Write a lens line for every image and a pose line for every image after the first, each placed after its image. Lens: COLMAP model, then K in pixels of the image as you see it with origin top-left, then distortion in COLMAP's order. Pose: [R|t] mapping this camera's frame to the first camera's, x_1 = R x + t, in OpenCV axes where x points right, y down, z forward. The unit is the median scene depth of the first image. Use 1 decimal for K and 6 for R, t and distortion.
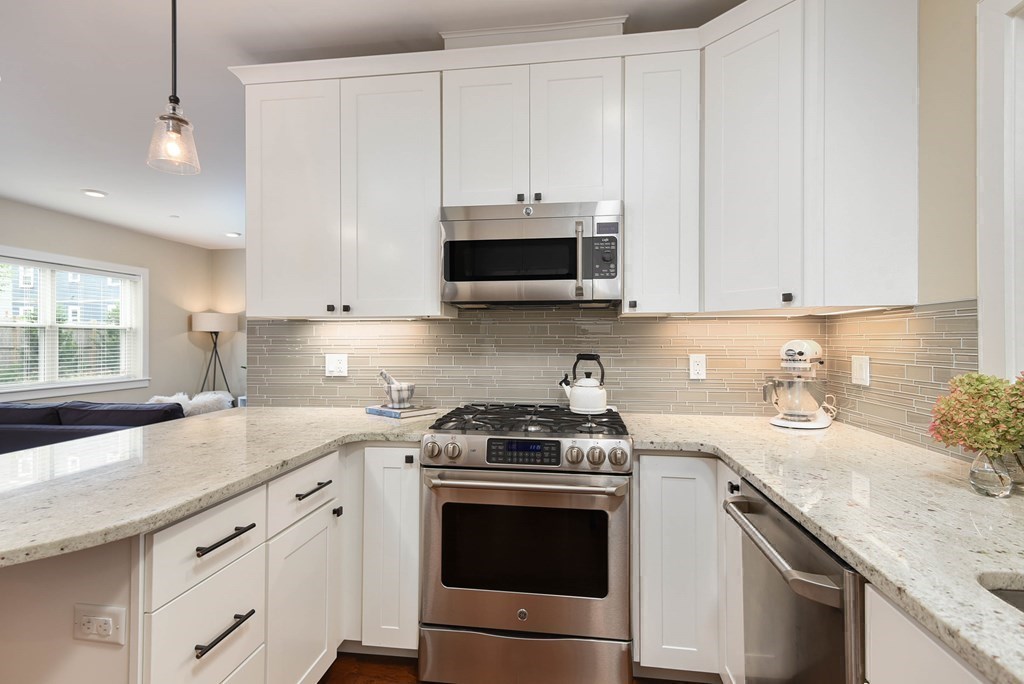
lens RADIAL K [[486.8, 0, 526.5], [0, 486.8, 335.3], [0, 0, 1]] dist [-0.006988, -0.005143]
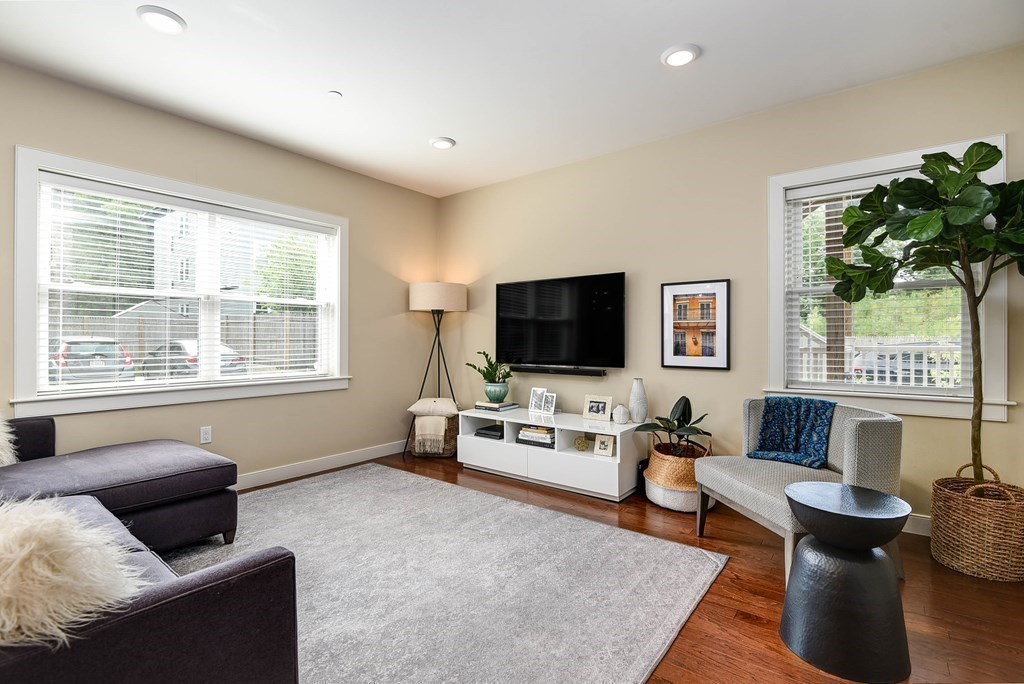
lens RADIAL K [[486.8, 0, 506.6], [0, 486.8, 340.3], [0, 0, 1]] dist [-0.006988, -0.005143]
pose [[0.840413, 0.002570, -0.541941, -0.590873], [0.004876, 0.999912, 0.012304, 0.079992], [0.541925, -0.012983, 0.840327, 1.448462]]
